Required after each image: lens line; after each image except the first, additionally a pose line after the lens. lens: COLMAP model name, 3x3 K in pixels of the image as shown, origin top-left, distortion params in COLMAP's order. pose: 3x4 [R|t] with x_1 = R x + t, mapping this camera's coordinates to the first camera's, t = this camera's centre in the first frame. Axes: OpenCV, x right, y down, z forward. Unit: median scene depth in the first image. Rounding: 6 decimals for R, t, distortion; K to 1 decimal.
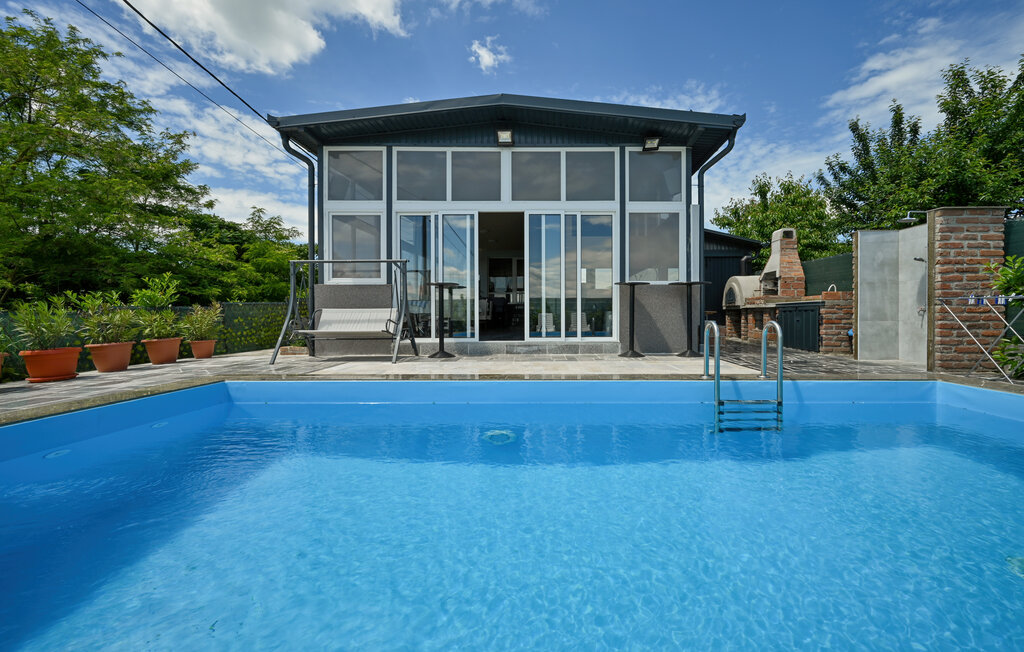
lens RADIAL K [[439.2, 0, 511.2], [0, 439.2, 312.0], [0, 0, 1]] dist [0.002534, 0.000000]
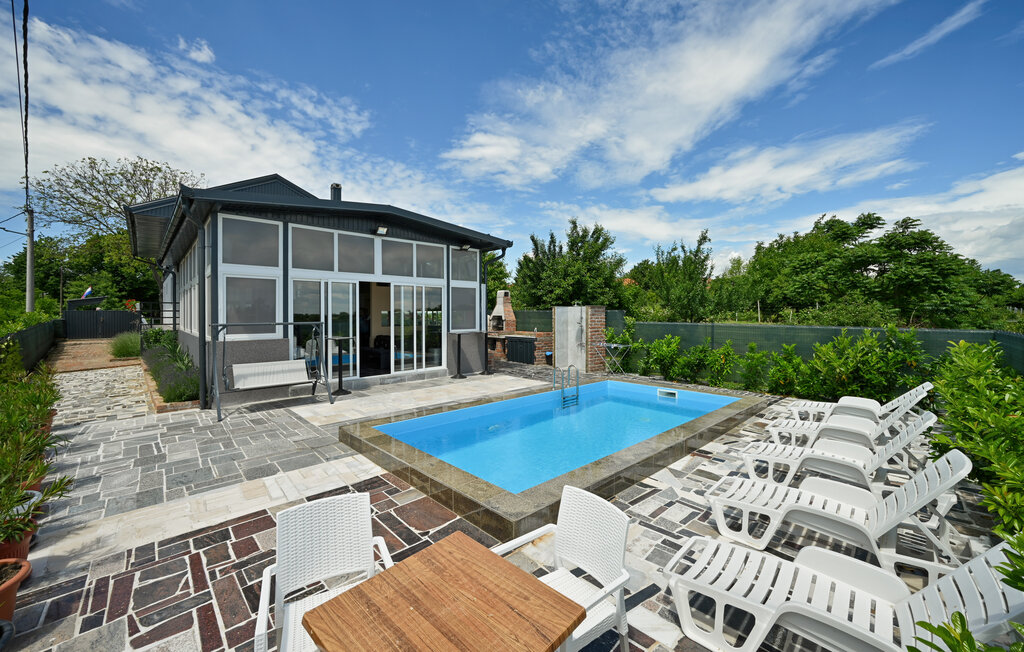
lens RADIAL K [[417.7, 0, 512.0], [0, 417.7, 326.0], [0, 0, 1]] dist [0.000349, -0.000019]
pose [[0.716994, -0.022952, 0.696702, -0.626447], [0.004431, 0.999588, 0.028370, -0.126380], [-0.697066, -0.017254, 0.716800, -0.233888]]
